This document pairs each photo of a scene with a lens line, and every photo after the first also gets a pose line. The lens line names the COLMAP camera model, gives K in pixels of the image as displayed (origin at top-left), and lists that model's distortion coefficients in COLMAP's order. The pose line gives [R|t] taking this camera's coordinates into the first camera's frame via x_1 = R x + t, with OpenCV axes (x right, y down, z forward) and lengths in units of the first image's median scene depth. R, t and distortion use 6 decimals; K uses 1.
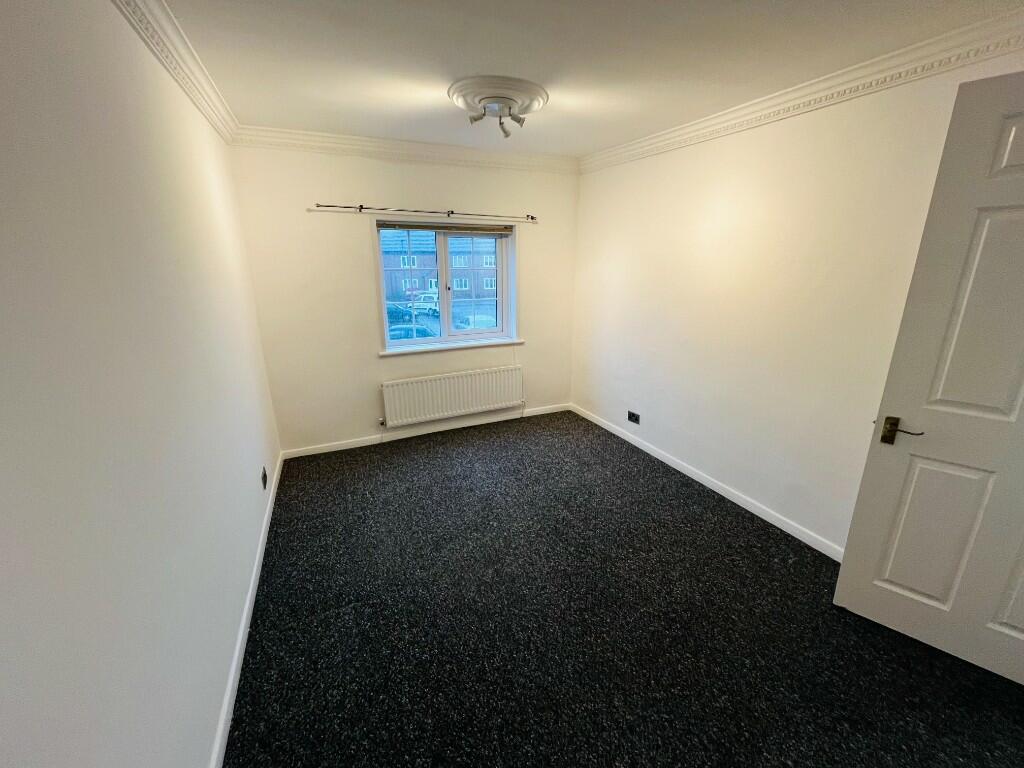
lens RADIAL K [[415.5, 0, 512.0], [0, 415.5, 384.0], [0, 0, 1]] dist [-0.000383, -0.000369]
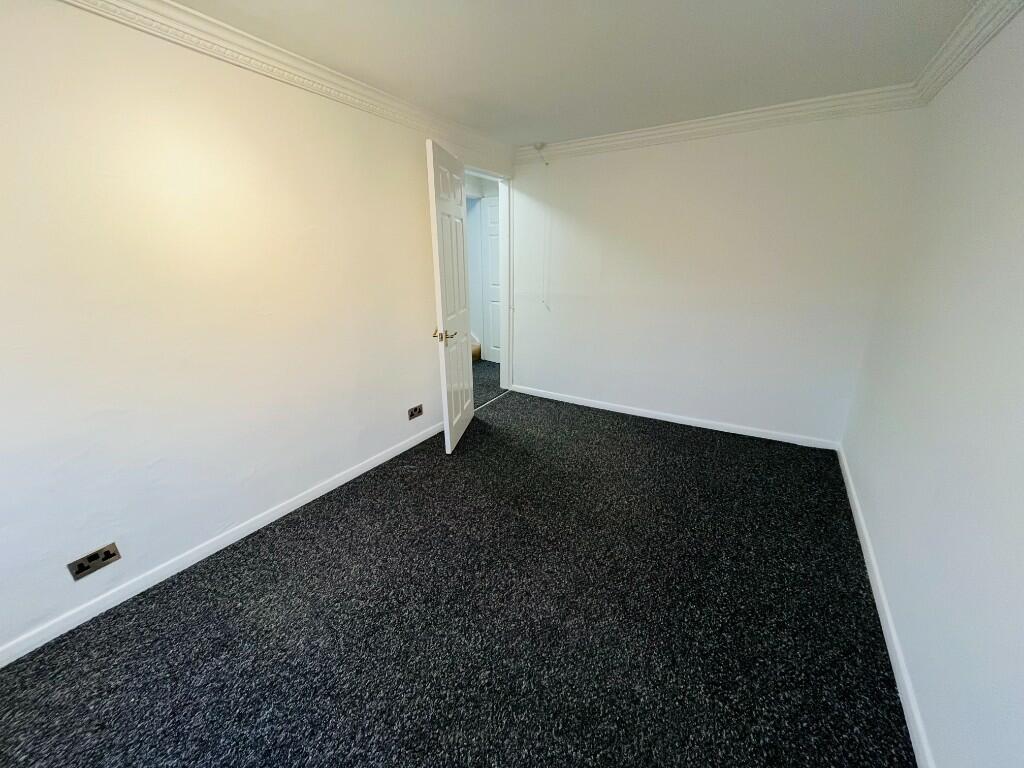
lens RADIAL K [[415.1, 0, 510.5], [0, 415.1, 383.0], [0, 0, 1]] dist [-0.003737, -0.000546]
pose [[-0.562392, -0.244017, 0.790045, -0.553102], [0.235595, 0.868572, 0.435979, -0.352350], [-0.792597, 0.431321, -0.430988, 1.353951]]
